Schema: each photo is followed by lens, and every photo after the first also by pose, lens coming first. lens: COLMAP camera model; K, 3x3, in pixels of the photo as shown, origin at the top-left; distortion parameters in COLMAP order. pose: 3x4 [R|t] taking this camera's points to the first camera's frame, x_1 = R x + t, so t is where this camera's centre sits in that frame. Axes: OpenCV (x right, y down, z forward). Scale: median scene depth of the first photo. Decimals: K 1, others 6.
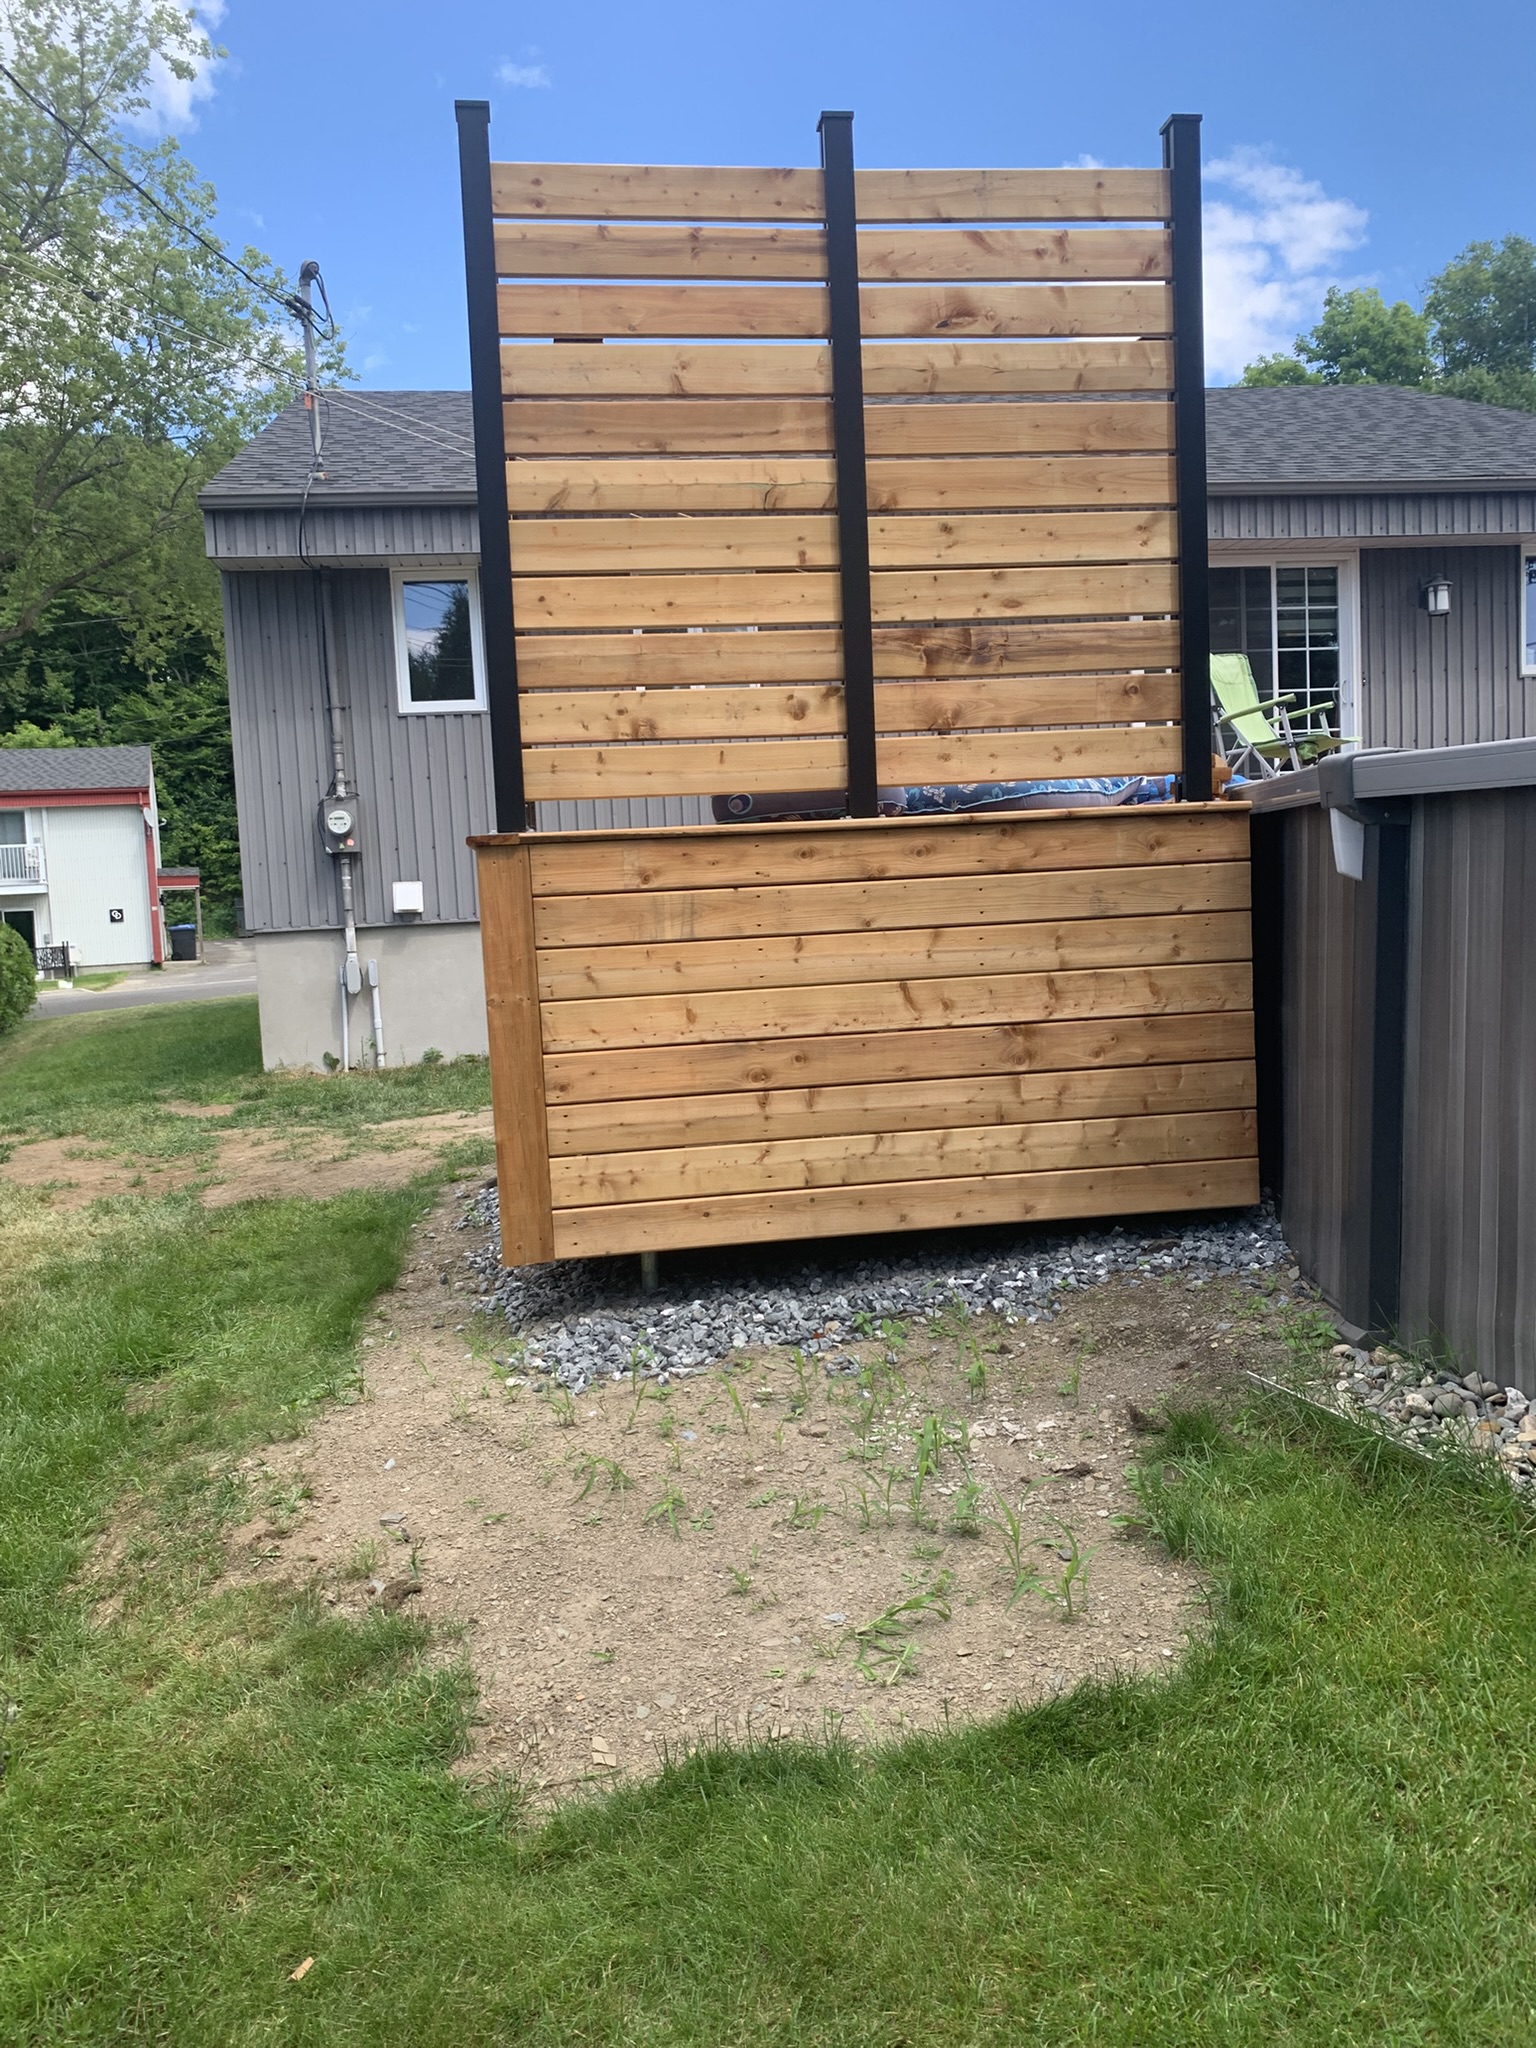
lens RADIAL K [[1581.7, 0, 768.0], [0, 1581.7, 1024.0], [0, 0, 1]] dist [0.151762, -0.160361]
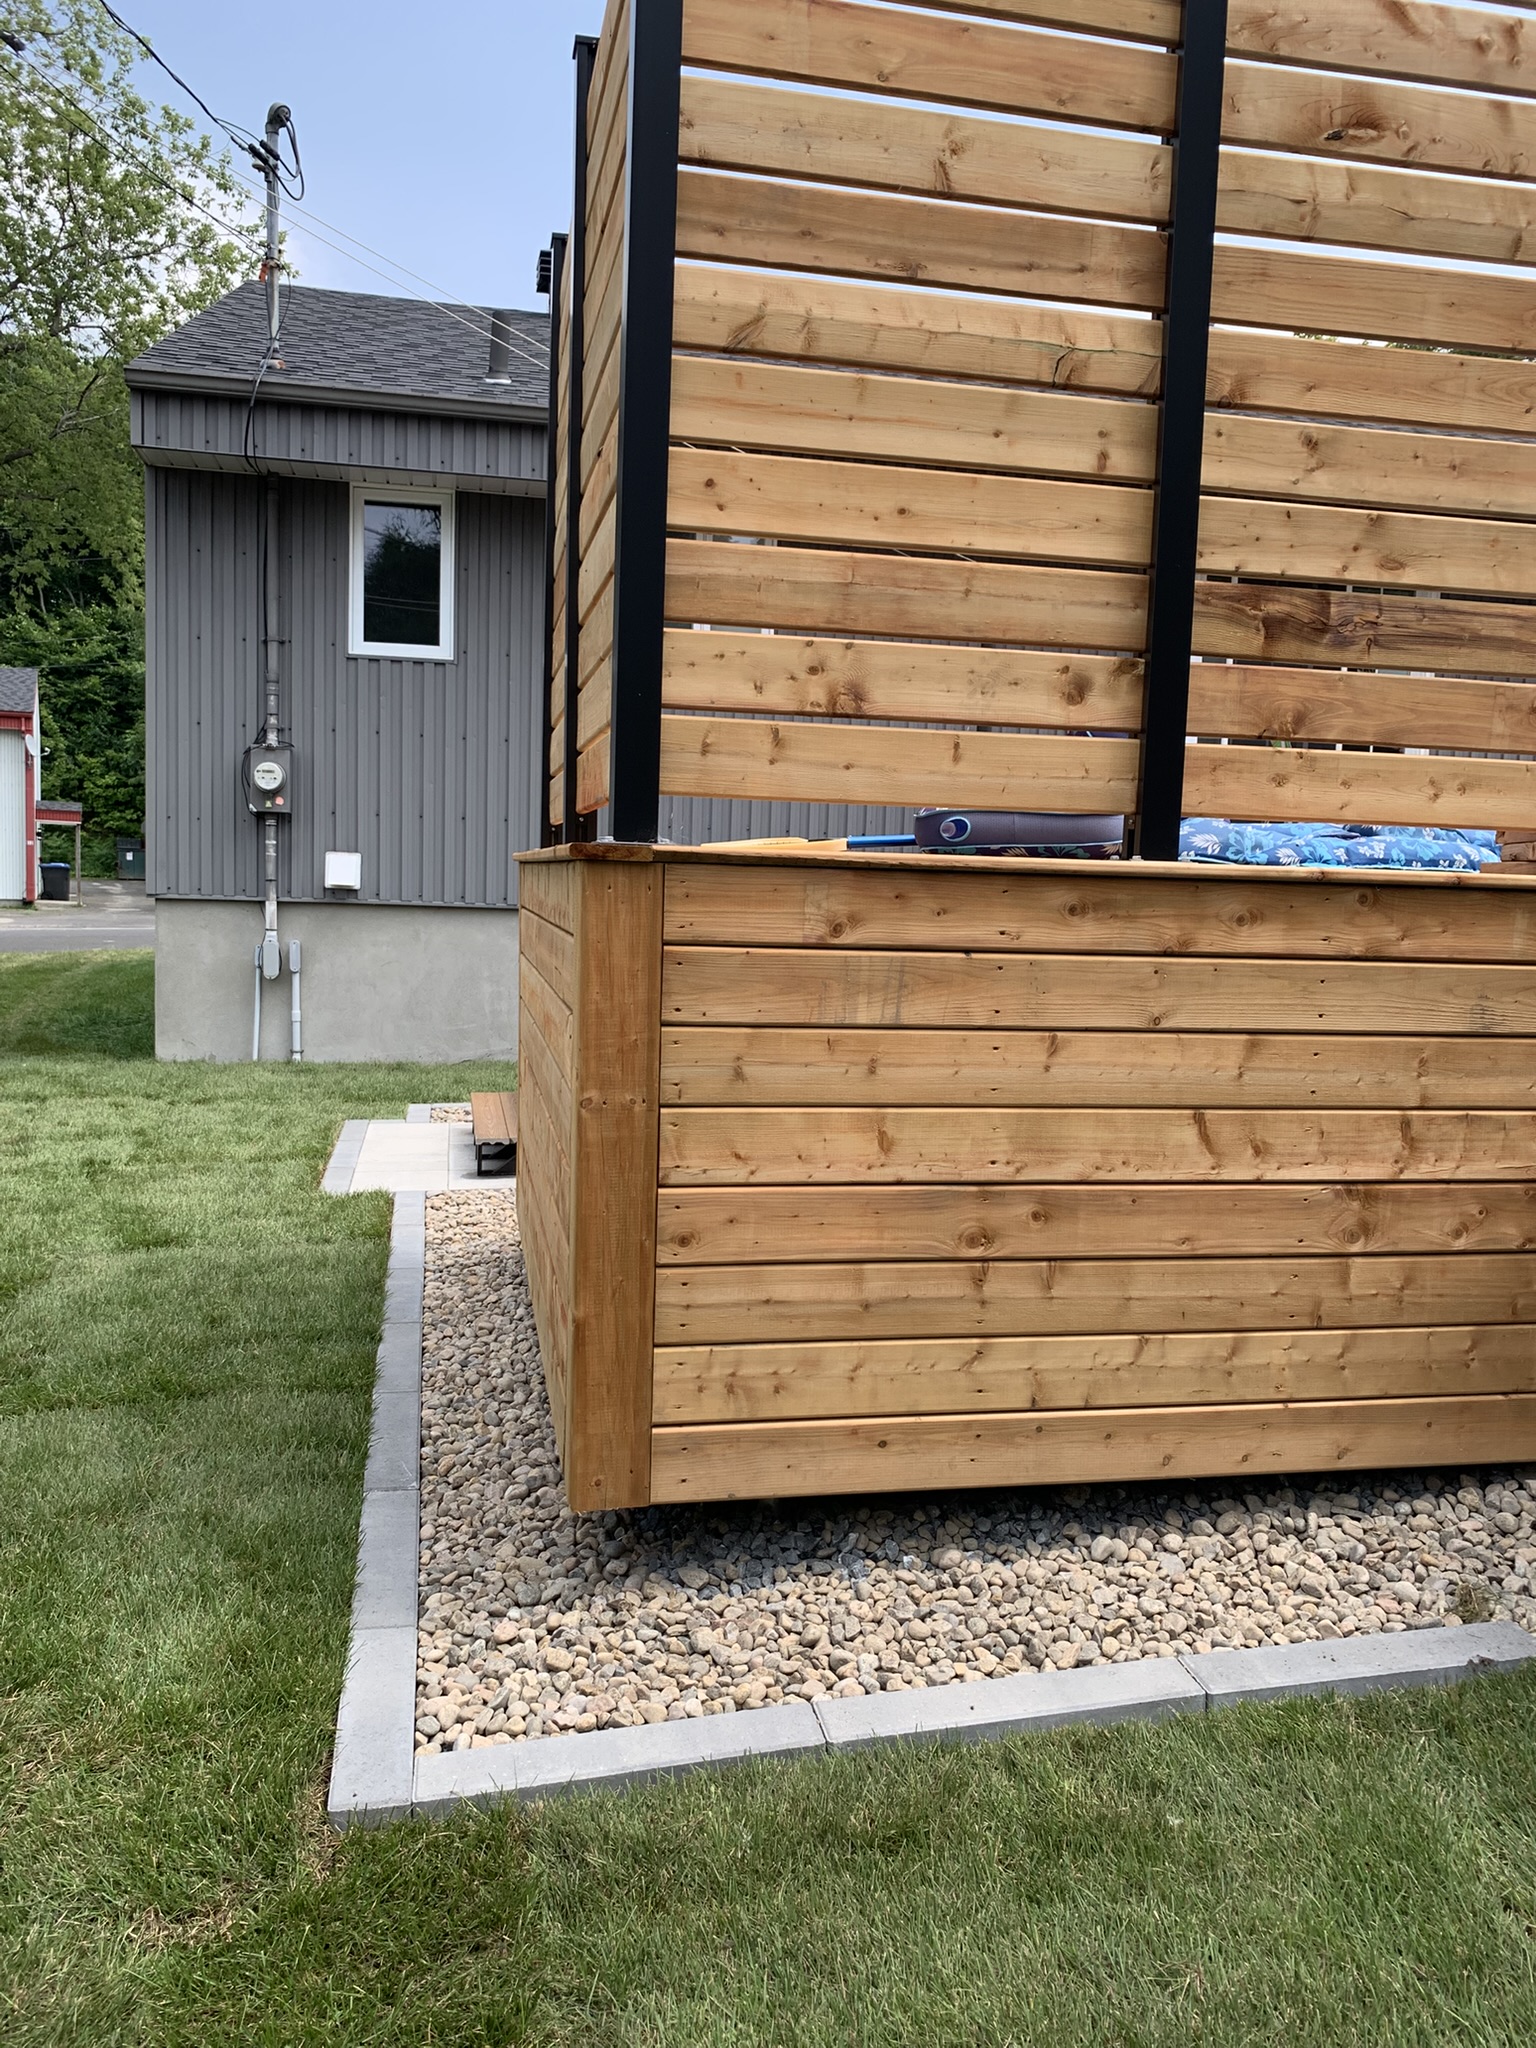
lens RADIAL K [[1533.8, 0, 768.0], [0, 1533.8, 1024.0], [0, 0, 1]] dist [0.057951, -0.005118]
pose [[0.993227, 0.074375, 0.089270, -0.155042], [-0.075719, 0.997060, 0.011758, -0.056846], [-0.088133, -0.018438, 0.995938, 0.369080]]
